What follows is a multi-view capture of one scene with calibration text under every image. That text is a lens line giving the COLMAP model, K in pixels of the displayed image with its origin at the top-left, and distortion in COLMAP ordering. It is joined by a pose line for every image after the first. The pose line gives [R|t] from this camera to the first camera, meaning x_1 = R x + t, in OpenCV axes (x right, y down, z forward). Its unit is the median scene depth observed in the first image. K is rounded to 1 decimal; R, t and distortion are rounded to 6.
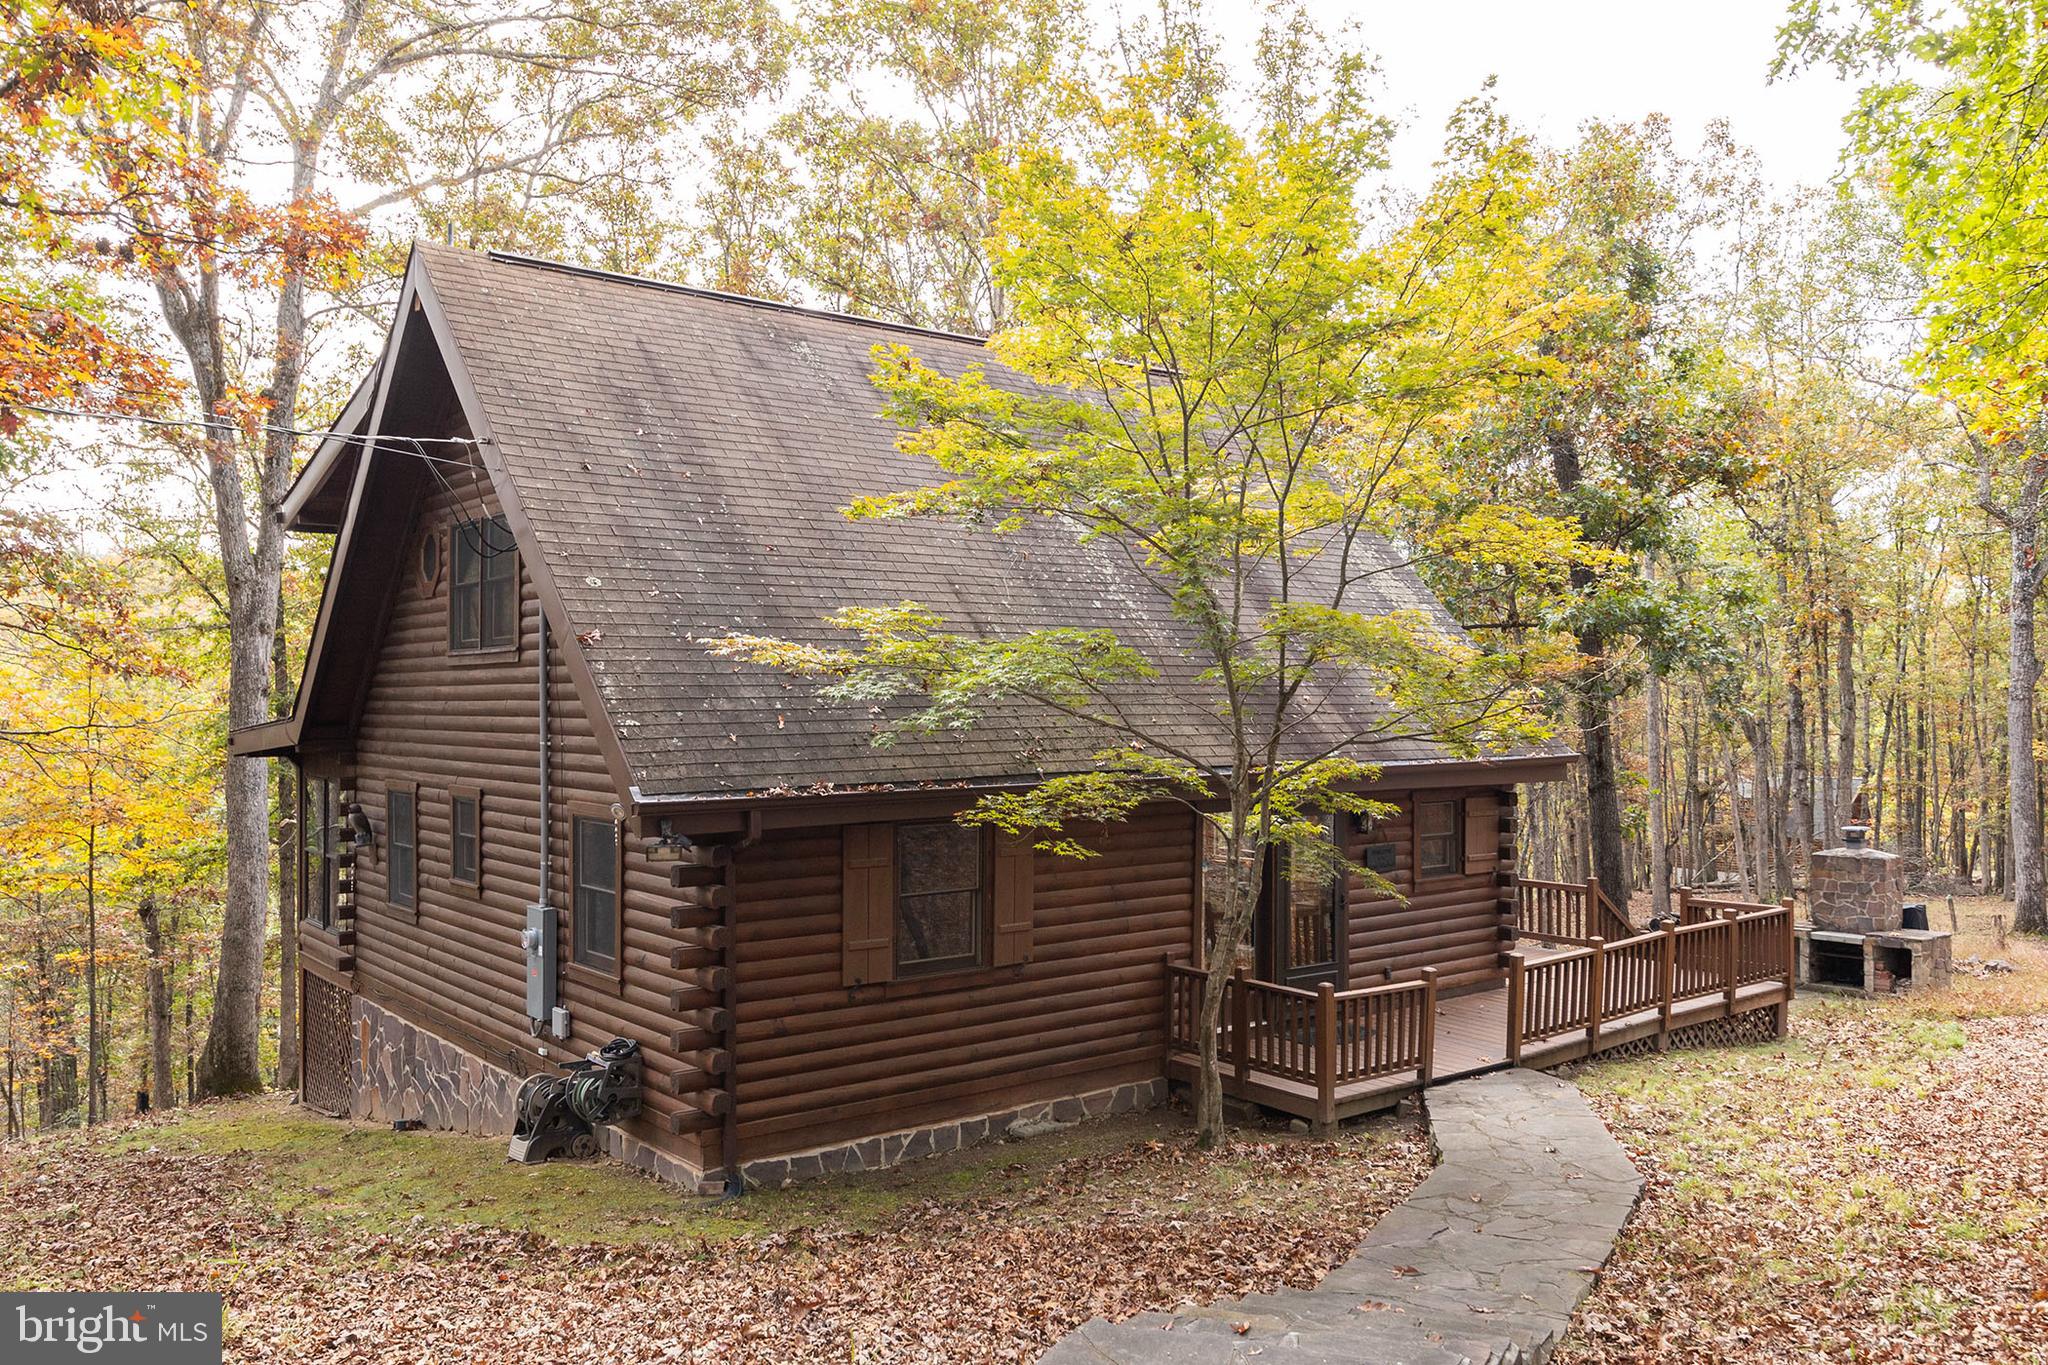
lens RADIAL K [[1552.6, 0, 1028.6], [0, 1552.6, 687.9], [0, 0, 1]] dist [0.014149, -0.003314]
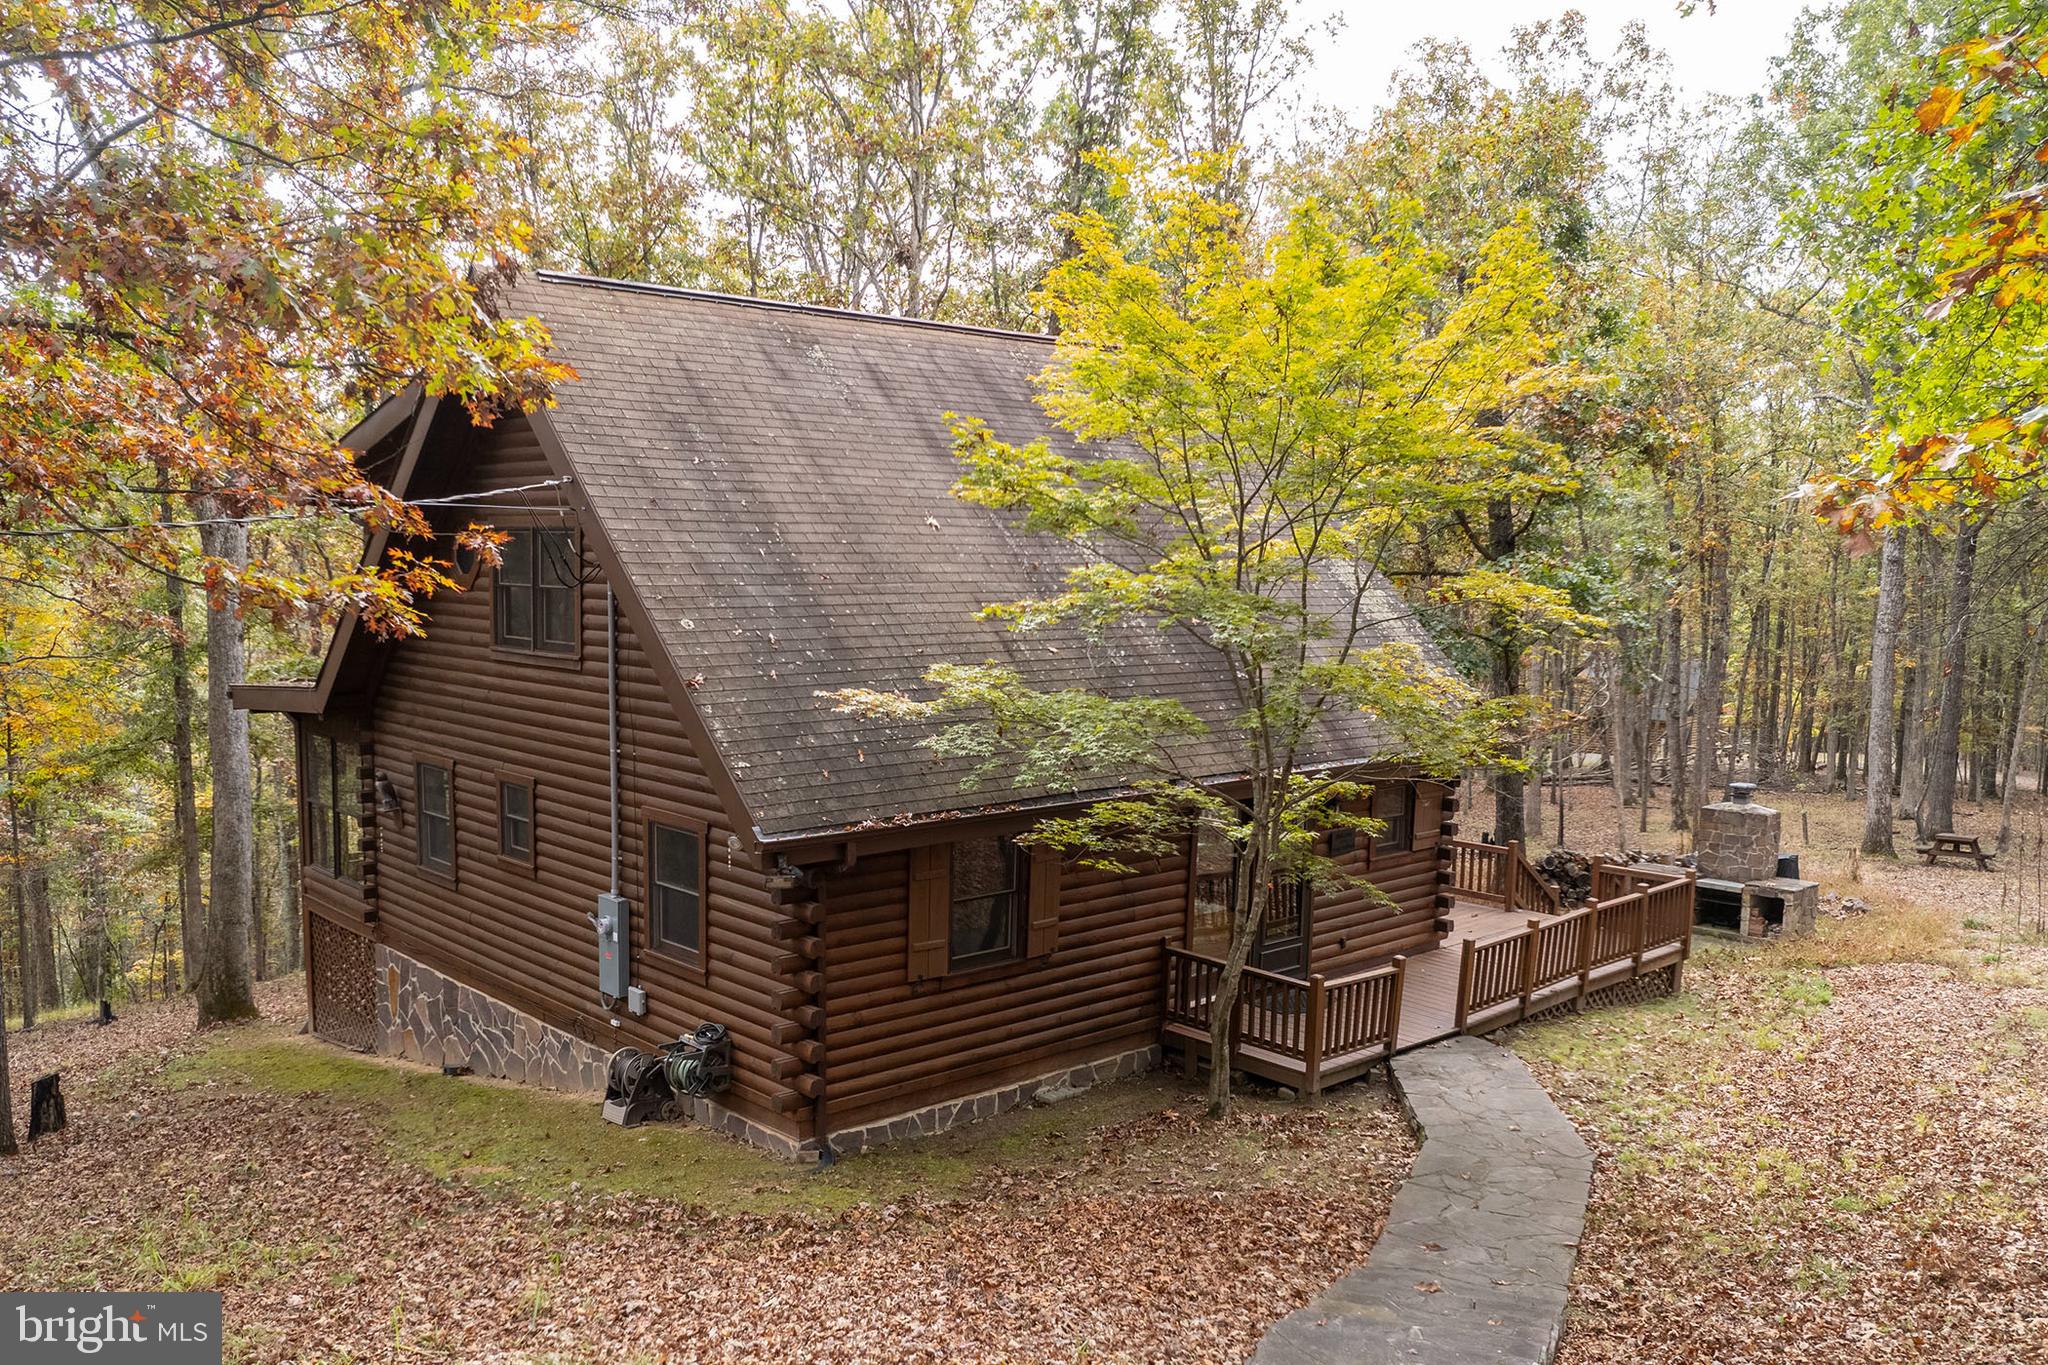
lens RADIAL K [[1601.9, 0, 948.4], [0, 1601.9, 763.6], [0, 0, 1]] dist [-0.037281, 0.000453]
pose [[0.999124, 0.011529, 0.040219, -0.124599], [-0.016472, 0.992042, 0.124823, -0.102899], [-0.038460, -0.125377, 0.991363, -0.132575]]
